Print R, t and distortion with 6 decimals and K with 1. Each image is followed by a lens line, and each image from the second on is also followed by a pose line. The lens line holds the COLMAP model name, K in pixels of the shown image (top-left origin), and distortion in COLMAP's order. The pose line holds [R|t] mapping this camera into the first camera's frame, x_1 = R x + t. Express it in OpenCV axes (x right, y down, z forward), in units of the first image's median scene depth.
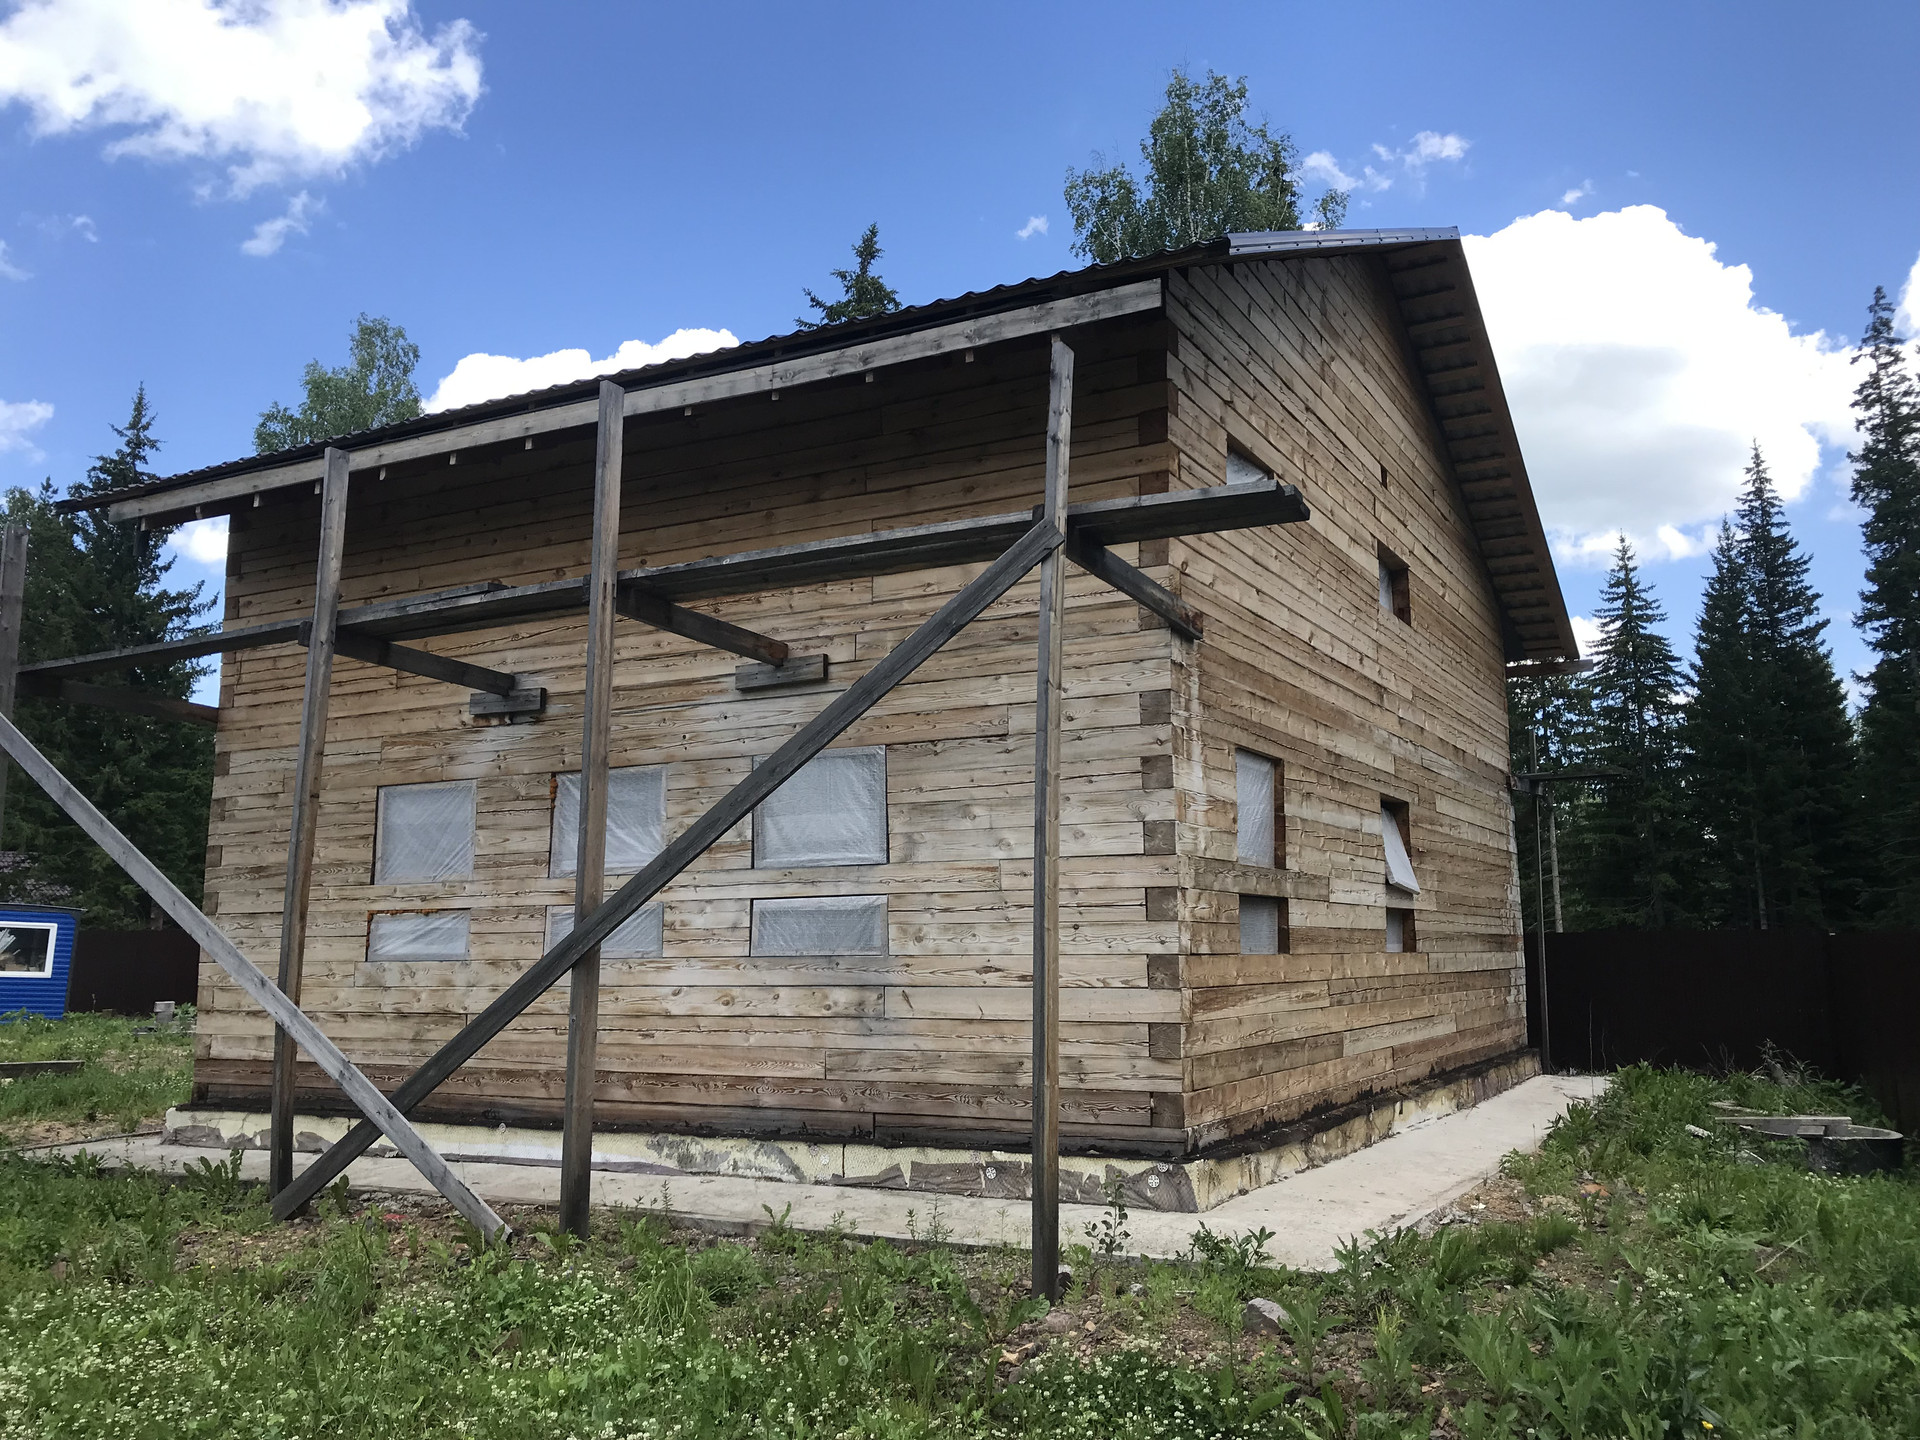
lens RADIAL K [[1577.2, 0, 877.6], [0, 1577.2, 717.6], [0, 0, 1]] dist [0.059715, -0.135566]
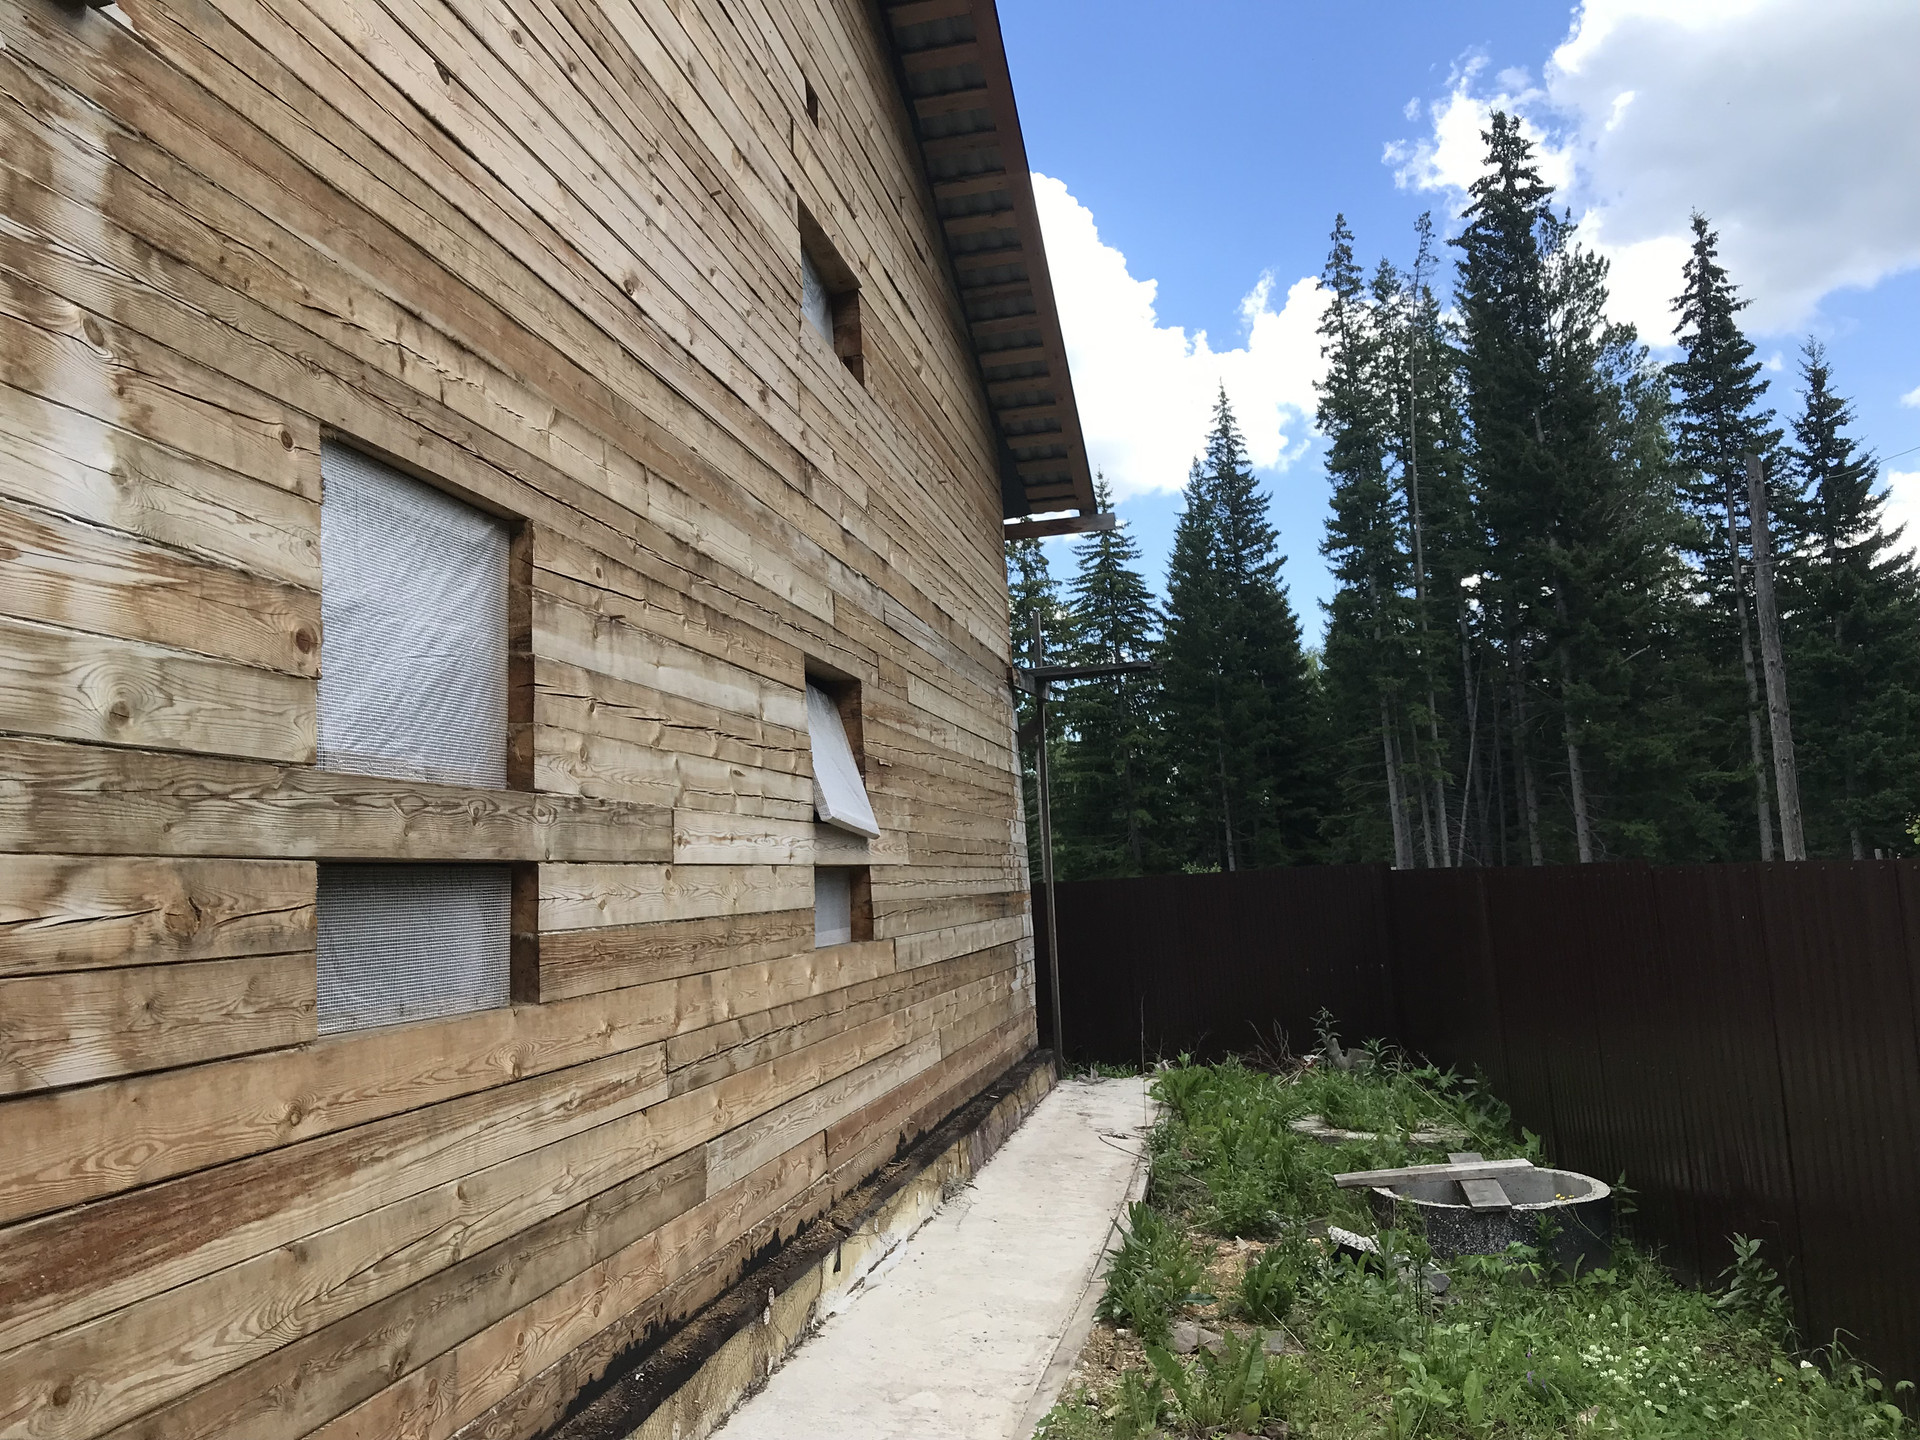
lens RADIAL K [[1579.4, 0, 960.0], [0, 1579.4, 720.0], [0, 0, 1]] dist [0.031668, -0.057185]
pose [[0.936420, -0.017039, 0.350468, 0.179443], [0.007450, 0.999561, 0.028691, 0.055334], [-0.350803, -0.024256, 0.936135, 0.481974]]
